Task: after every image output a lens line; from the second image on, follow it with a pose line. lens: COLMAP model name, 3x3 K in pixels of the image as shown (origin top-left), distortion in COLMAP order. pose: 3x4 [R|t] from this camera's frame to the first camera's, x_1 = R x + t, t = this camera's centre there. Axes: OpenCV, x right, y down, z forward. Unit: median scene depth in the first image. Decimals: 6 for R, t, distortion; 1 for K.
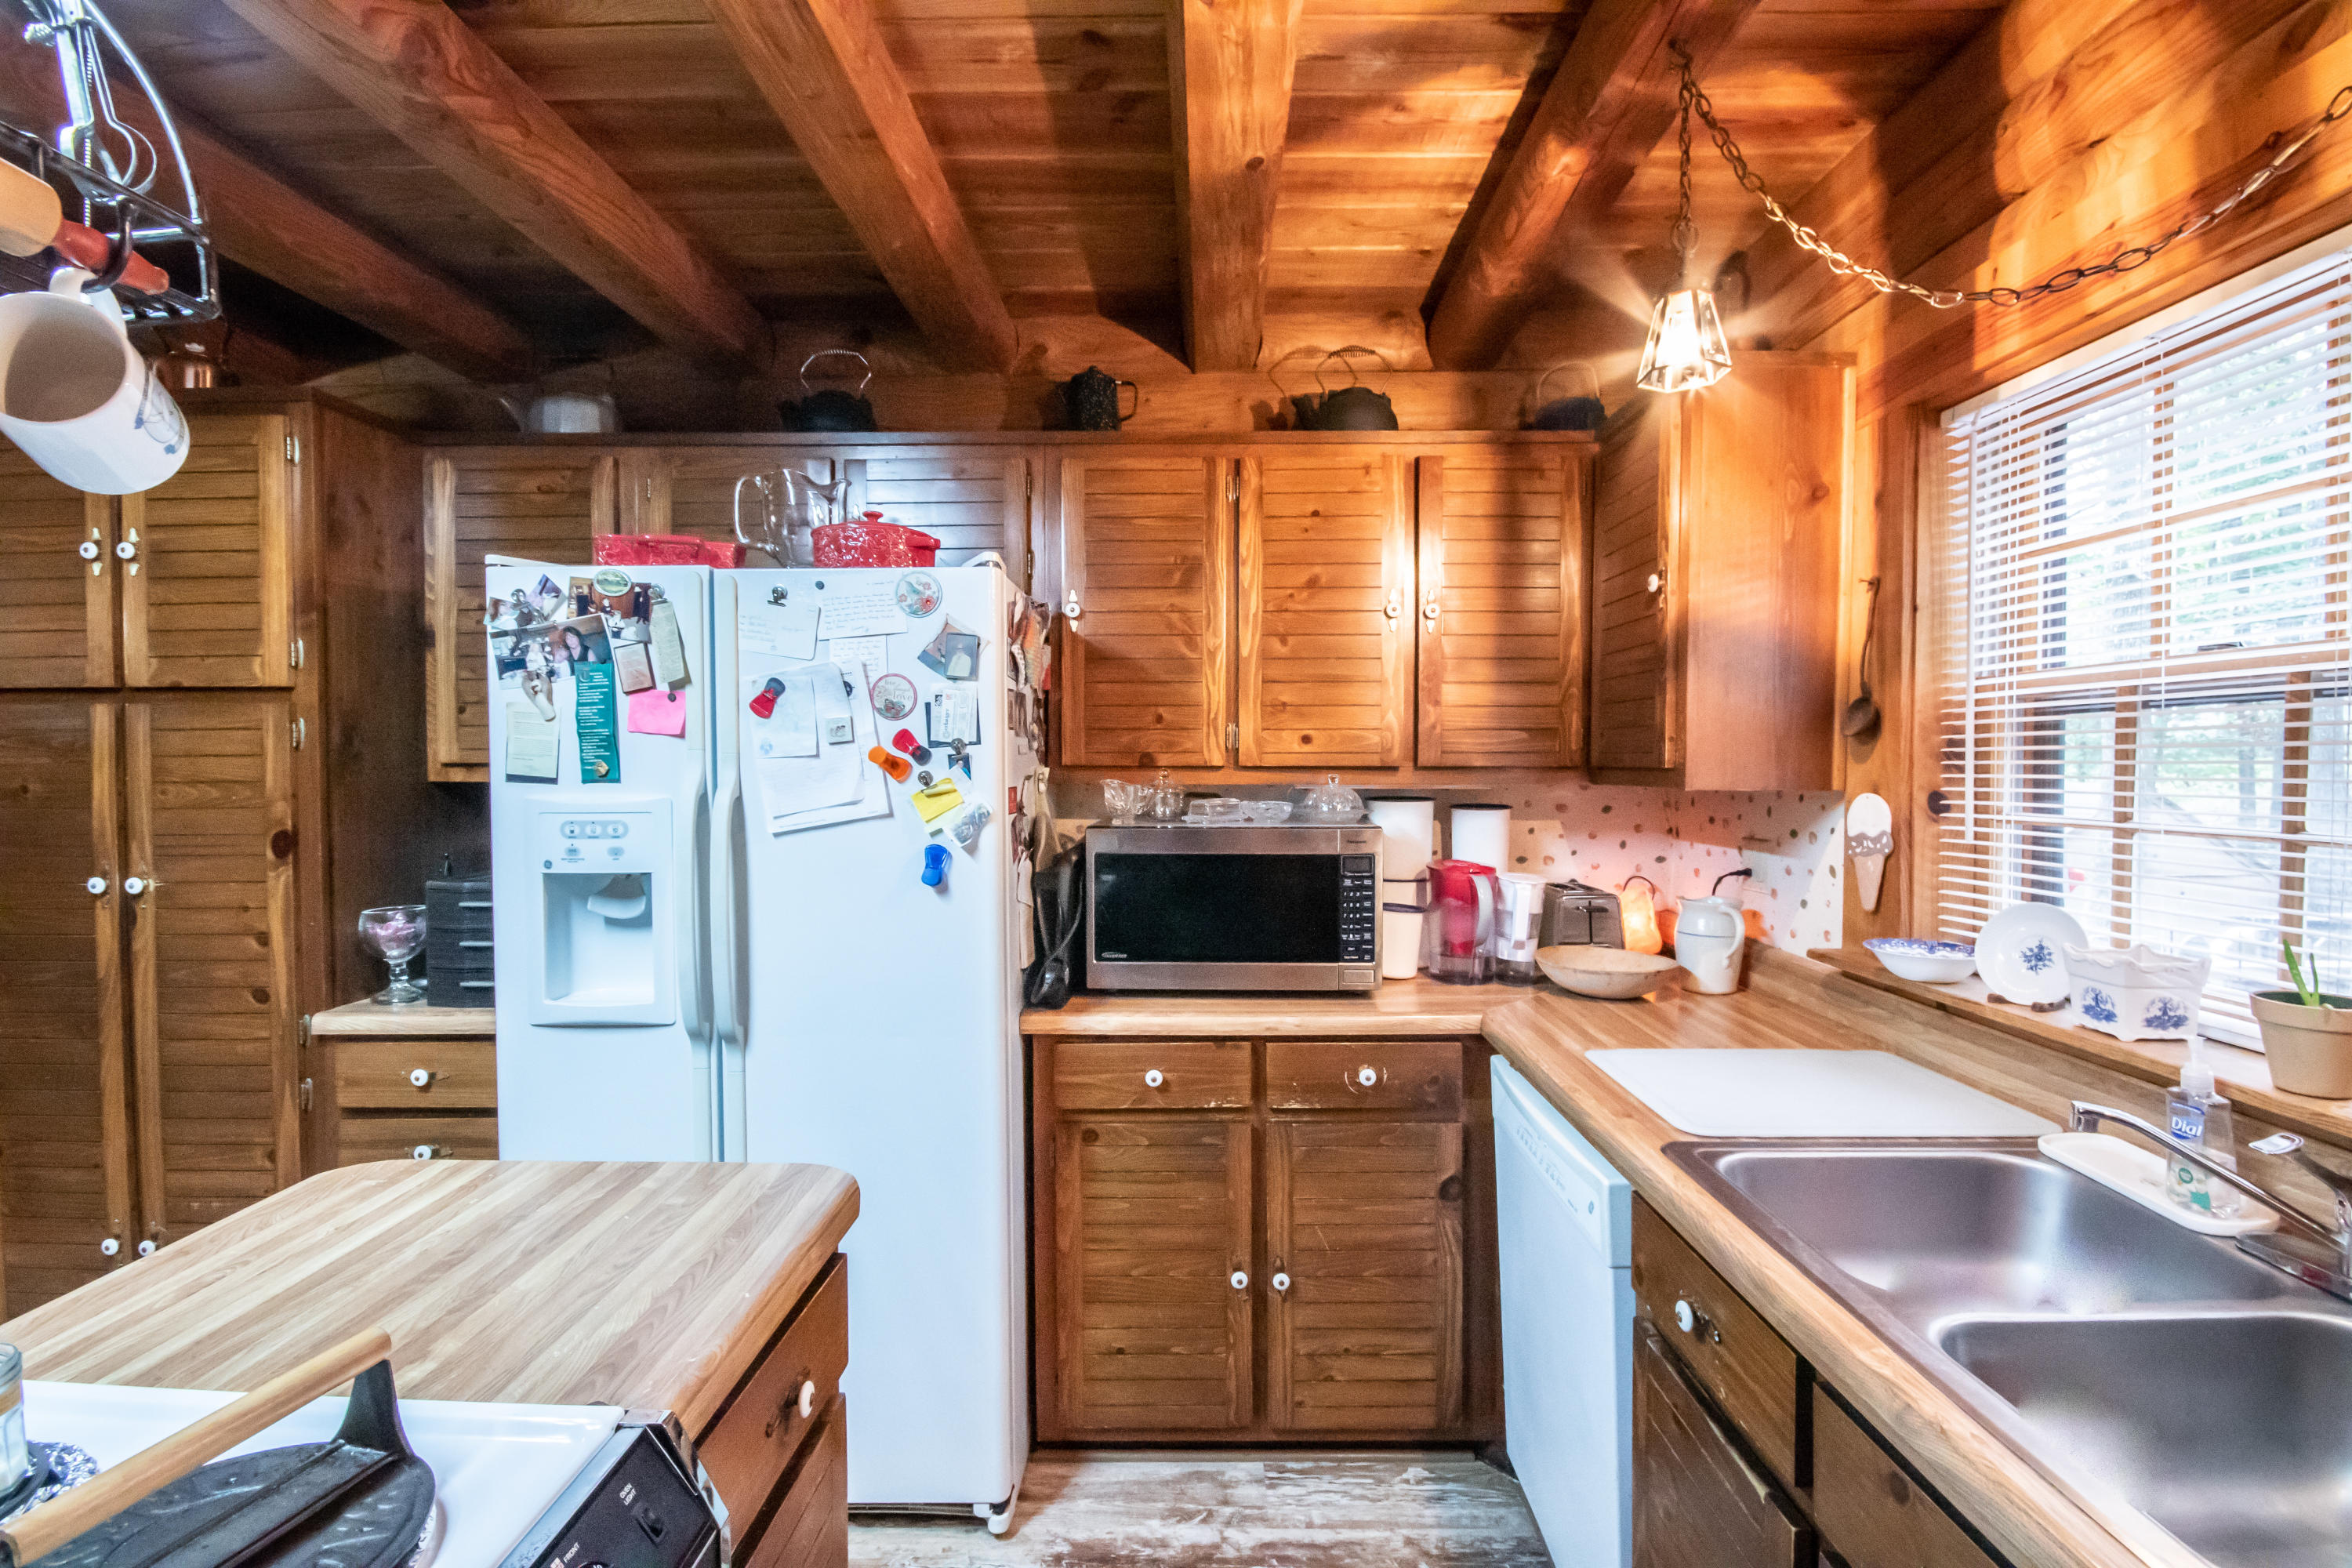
lens RADIAL K [[1079.6, 0, 1181.1], [0, 1079.6, 782.9], [0, 0, 1]] dist [-0.000595, -0.004349]
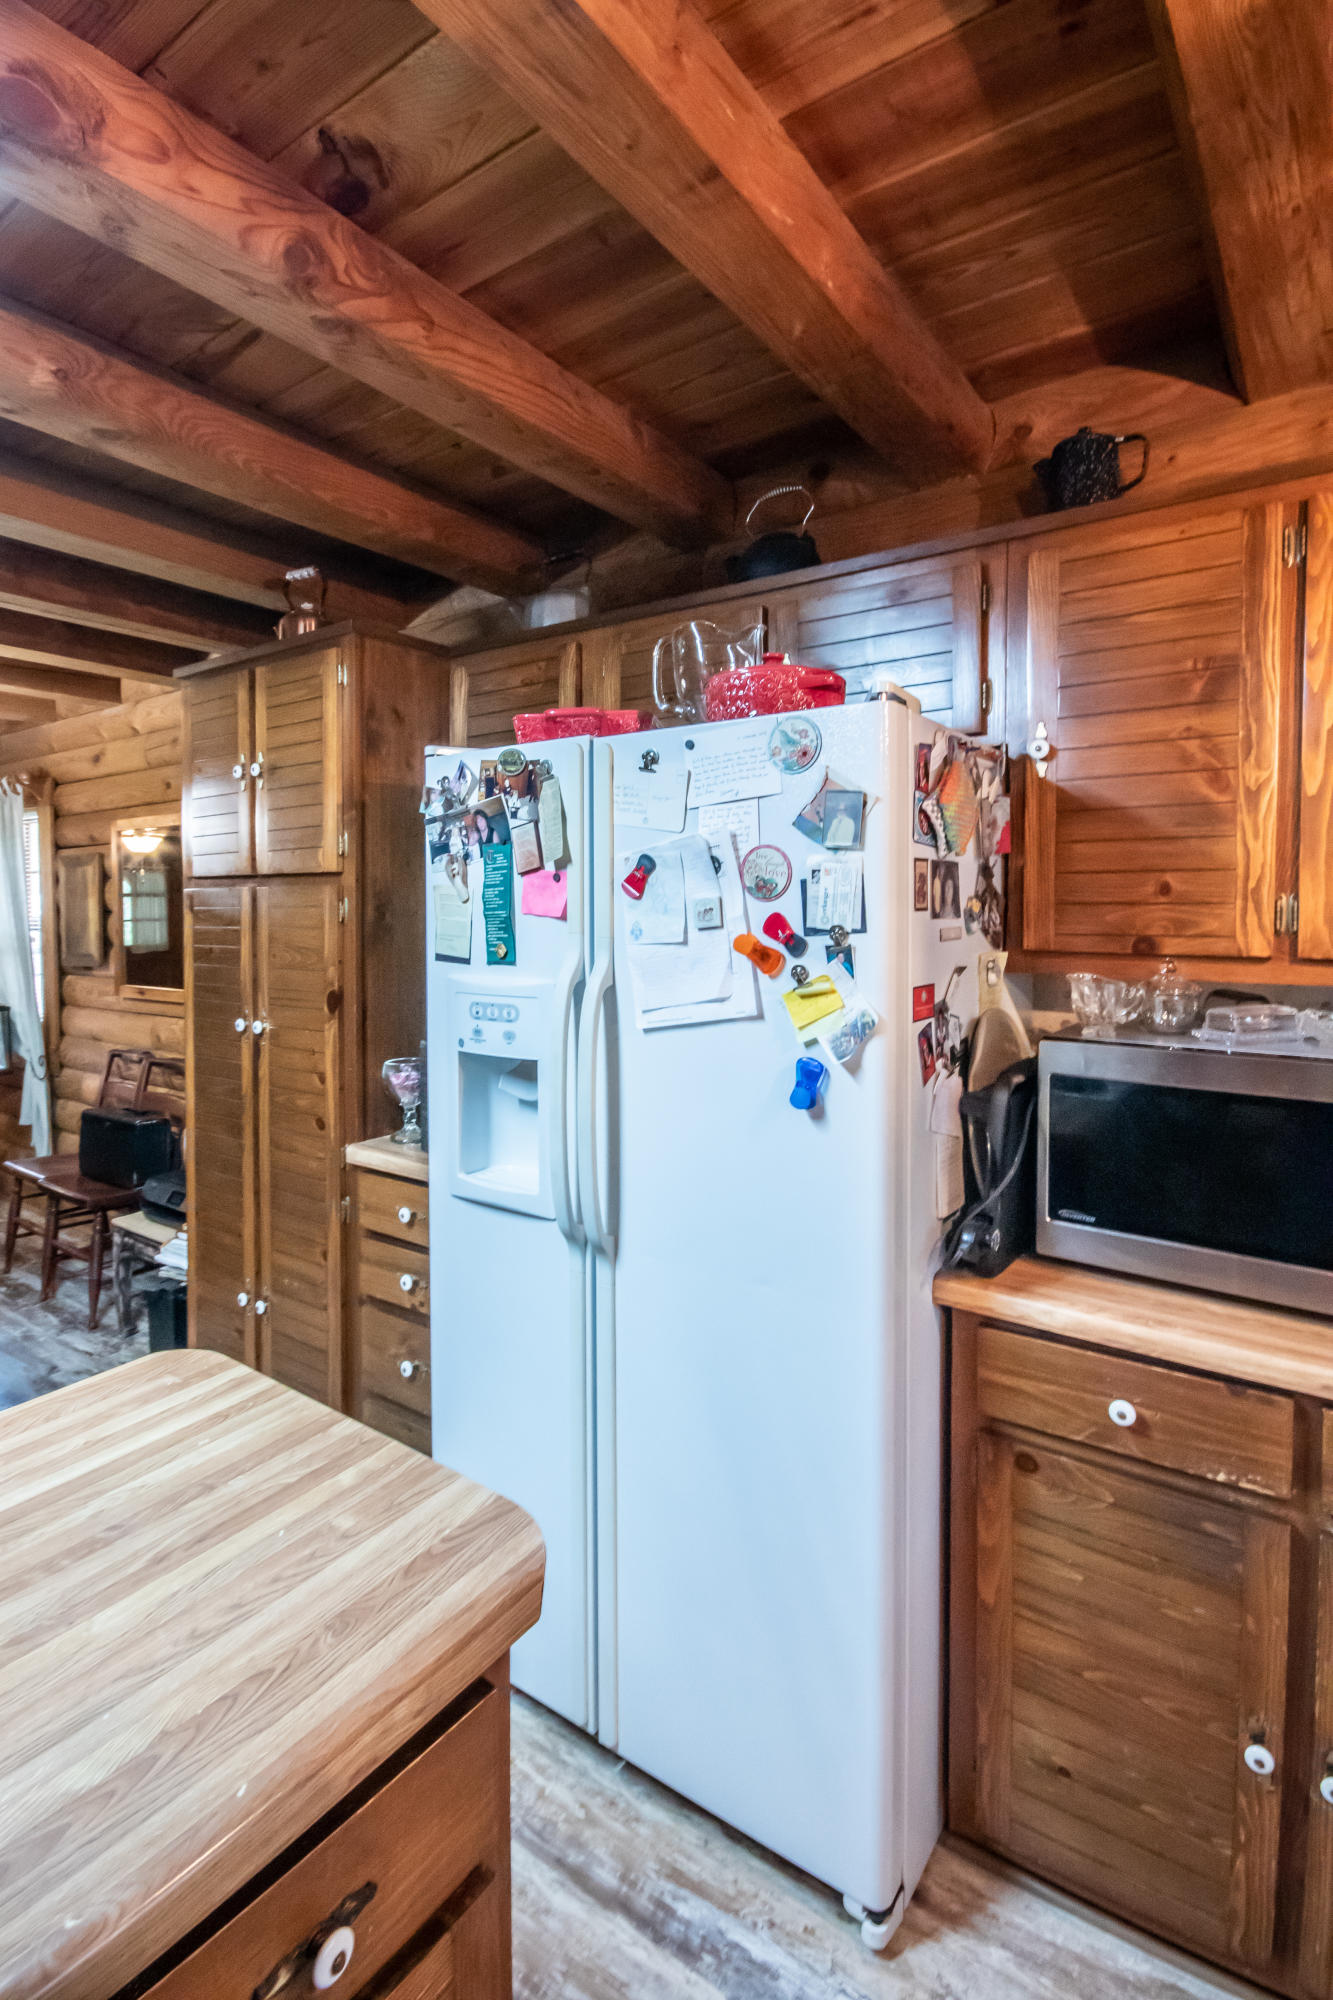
lens RADIAL K [[918.0, 0, 682.2], [0, 918.0, 926.0], [0, 0, 1]] dist [-0.000595, -0.004349]
pose [[0.818697, 0.016990, -0.573975, 0.079488], [-0.012992, 0.999854, 0.011065, -0.044209], [0.574079, -0.001602, 0.818798, 0.371780]]
